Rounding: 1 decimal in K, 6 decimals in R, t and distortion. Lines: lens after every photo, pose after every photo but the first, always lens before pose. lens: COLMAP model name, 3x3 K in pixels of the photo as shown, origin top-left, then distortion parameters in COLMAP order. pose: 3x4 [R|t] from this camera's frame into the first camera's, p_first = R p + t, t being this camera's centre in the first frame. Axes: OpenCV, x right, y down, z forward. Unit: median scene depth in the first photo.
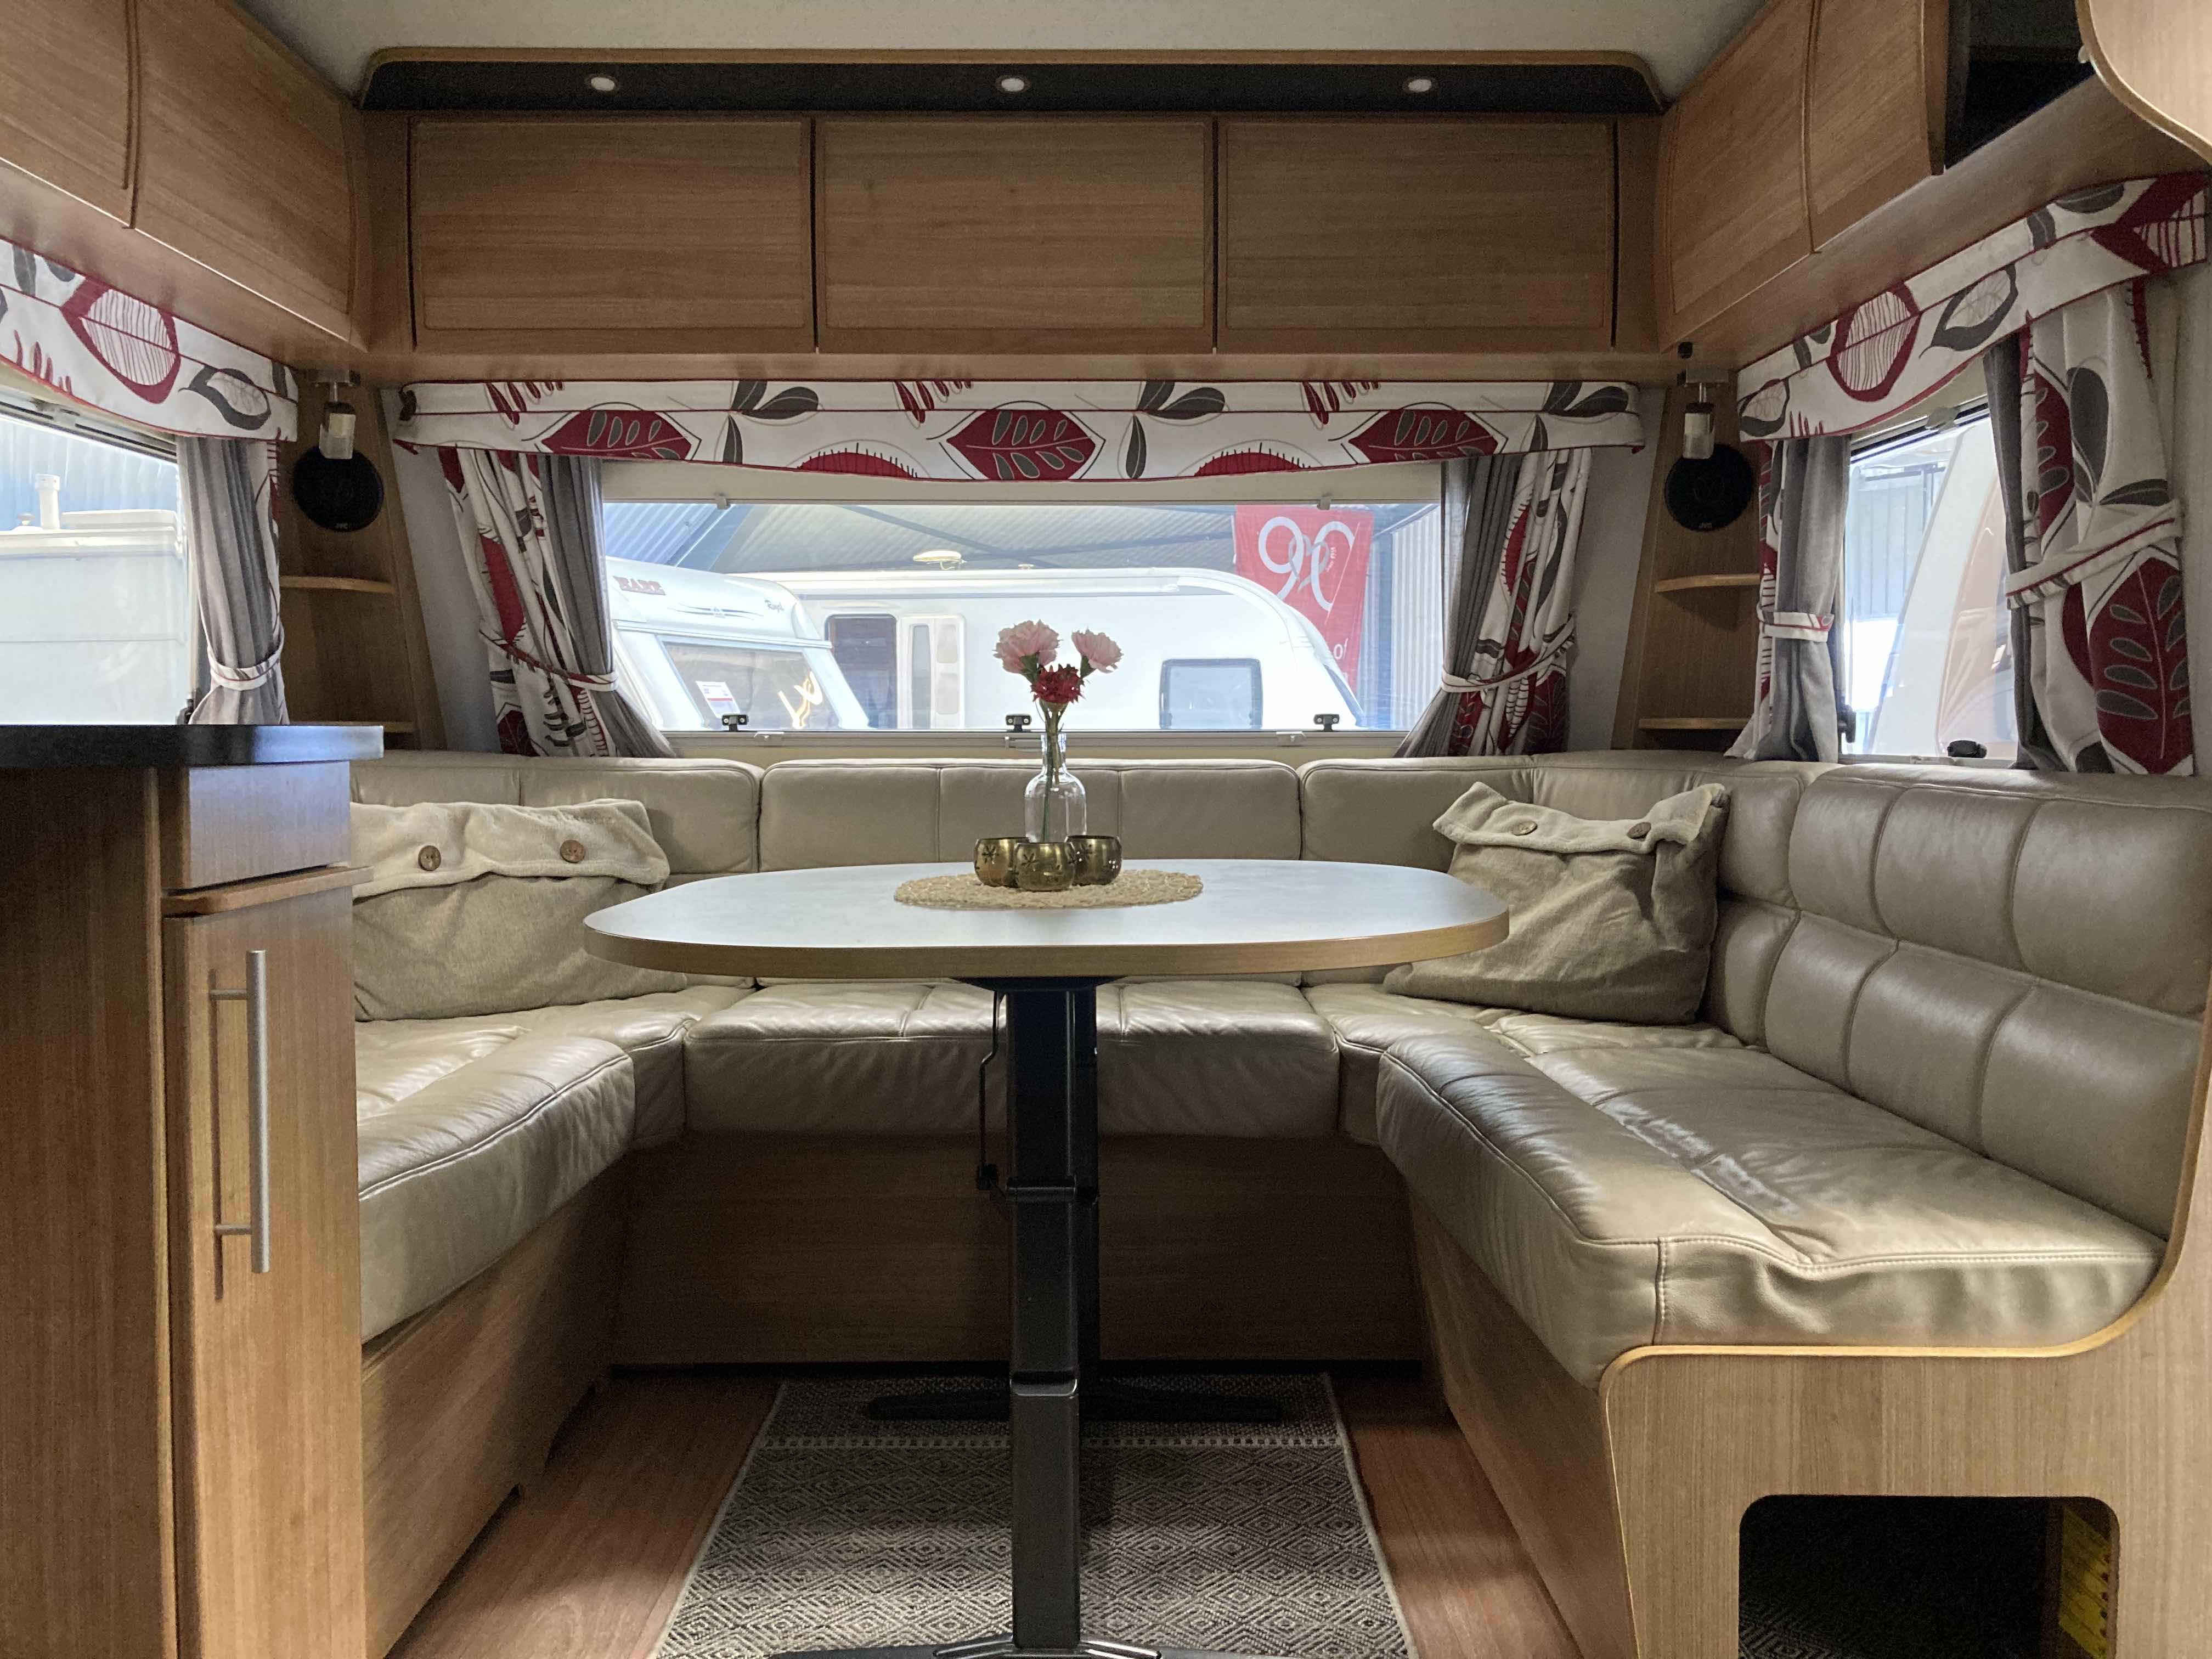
lens RADIAL K [[1805.4, 0, 1123.3], [0, 1805.4, 795.3], [0, 0, 1]] dist [0.008187, -0.007752]
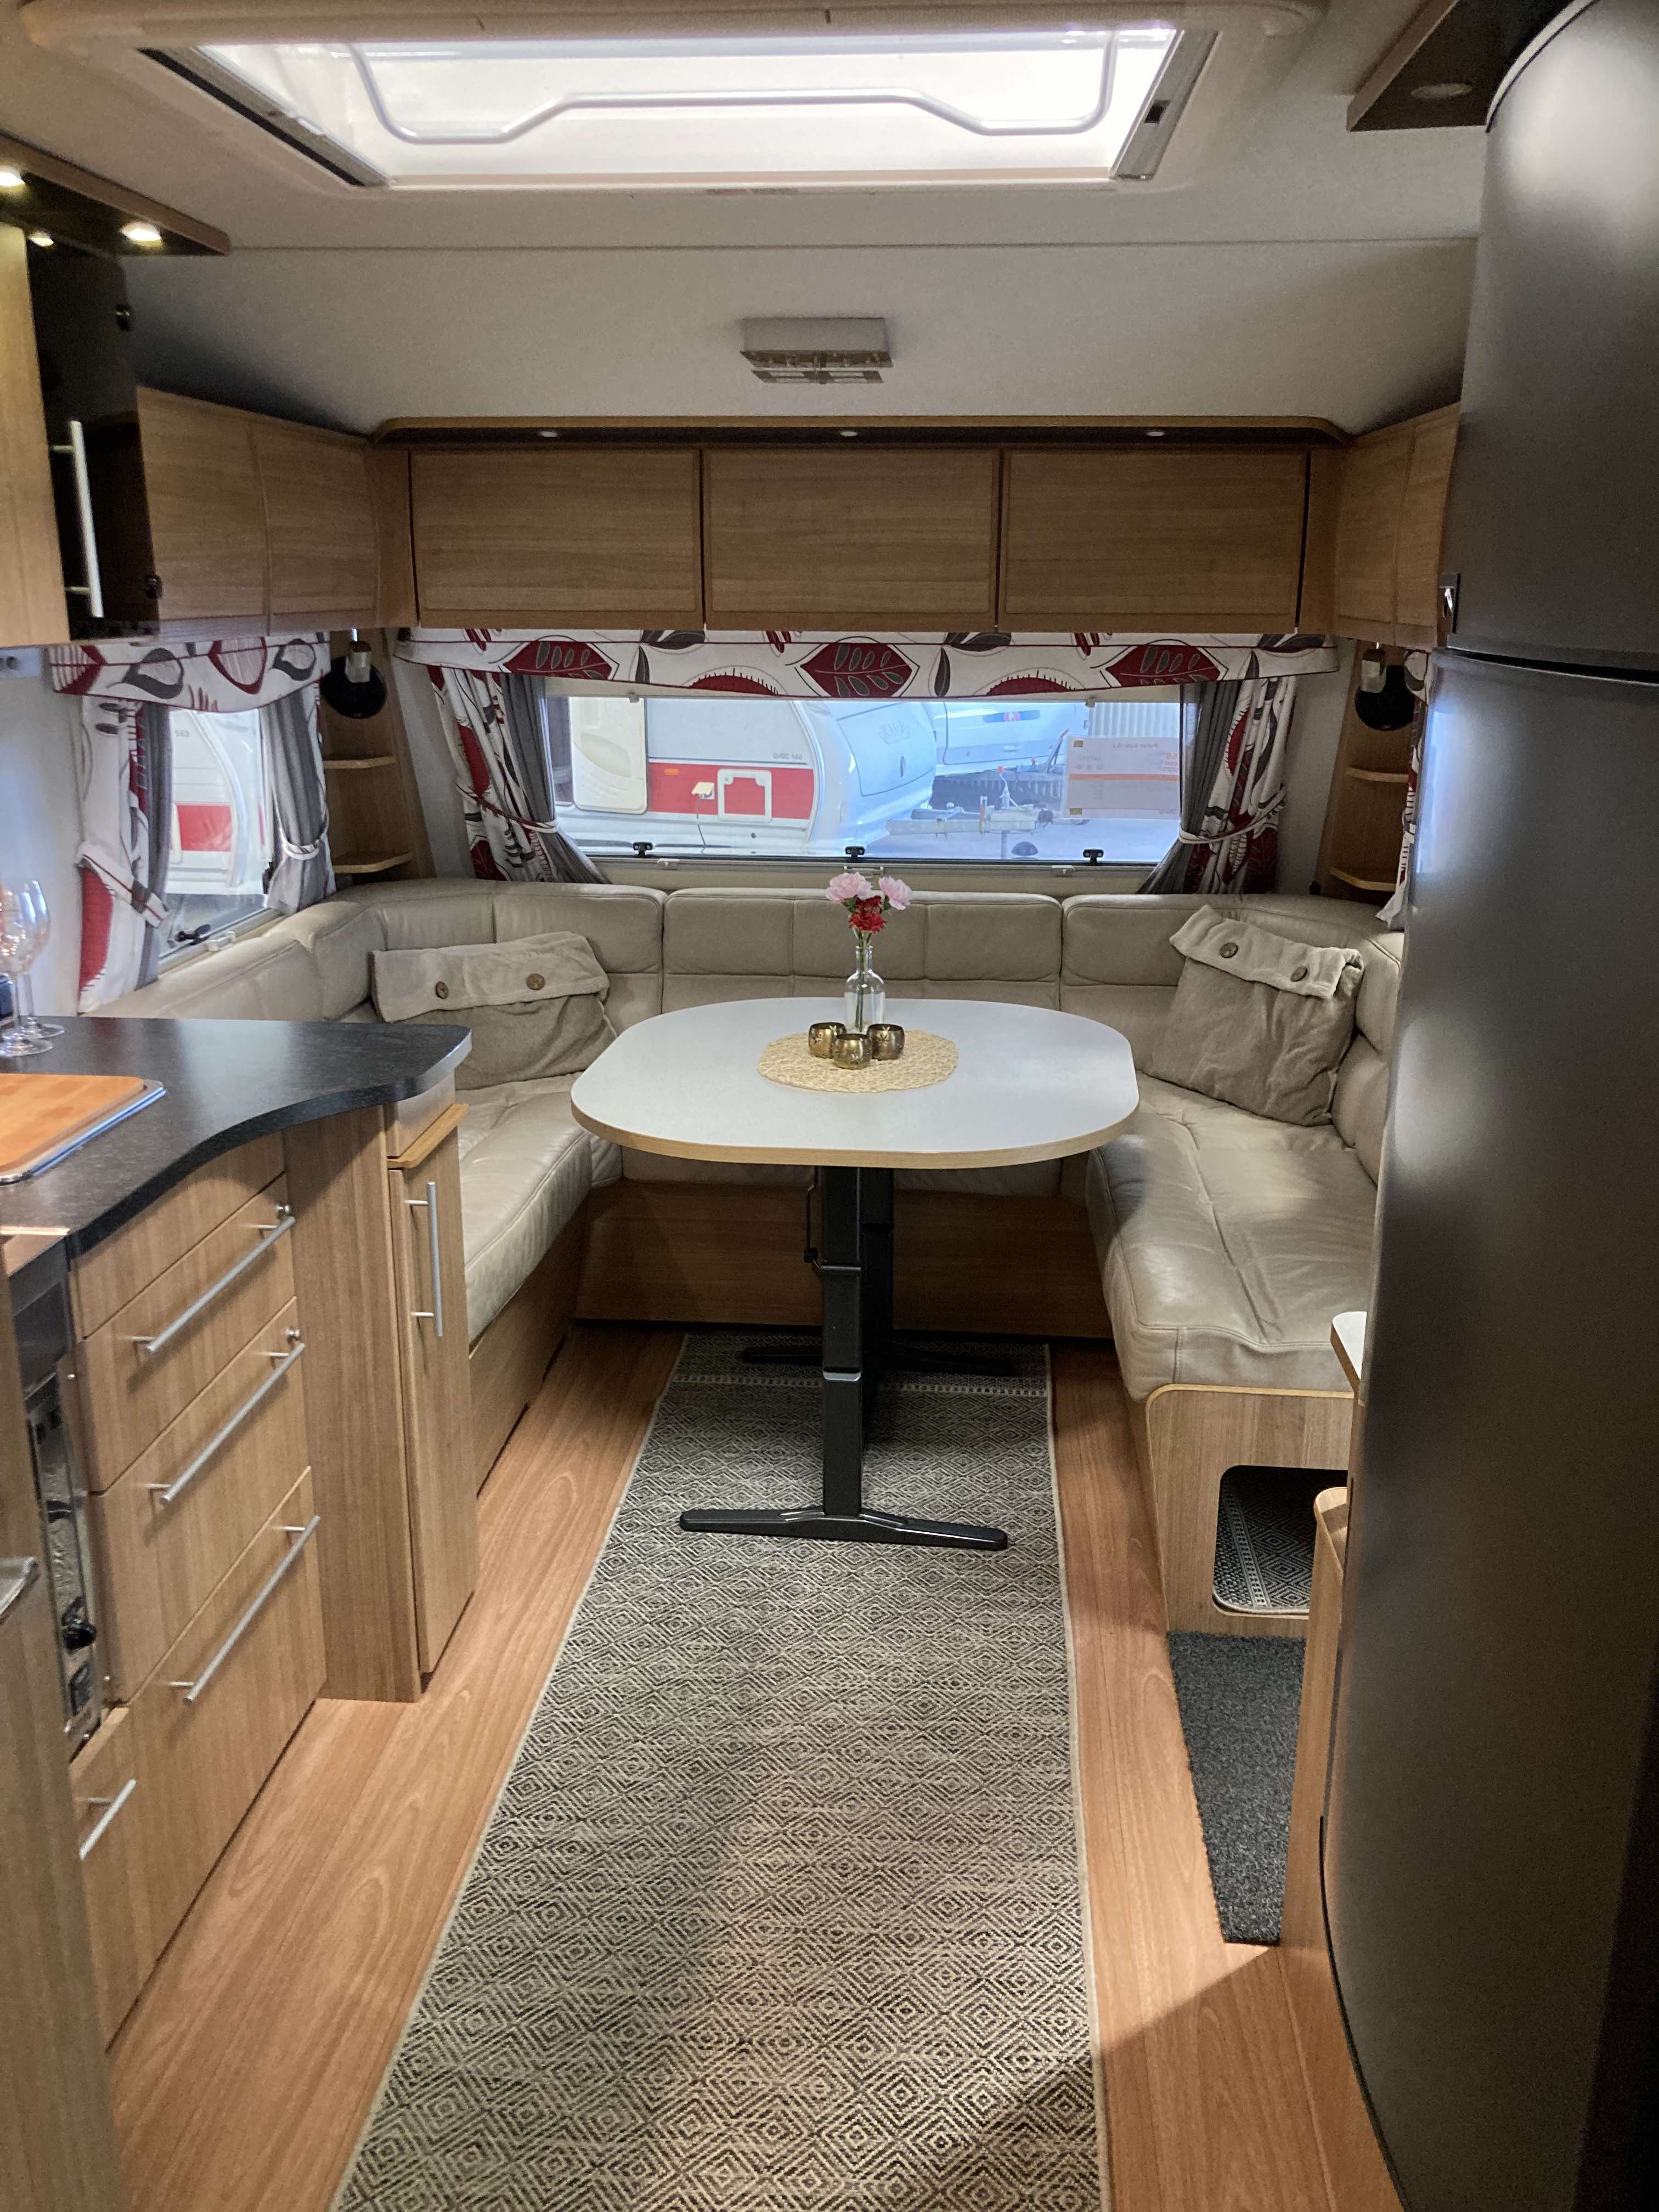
lens RADIAL K [[1805.4, 0, 841.5], [0, 1805.4, 1087.2], [0, 0, 1]] dist [0.008187, -0.007752]
pose [[0.995864, 0.032493, -0.084852, 0.055228], [-0.012004, 0.972735, 0.231607, -0.202456], [0.090064, -0.229630, 0.969102, -0.357812]]
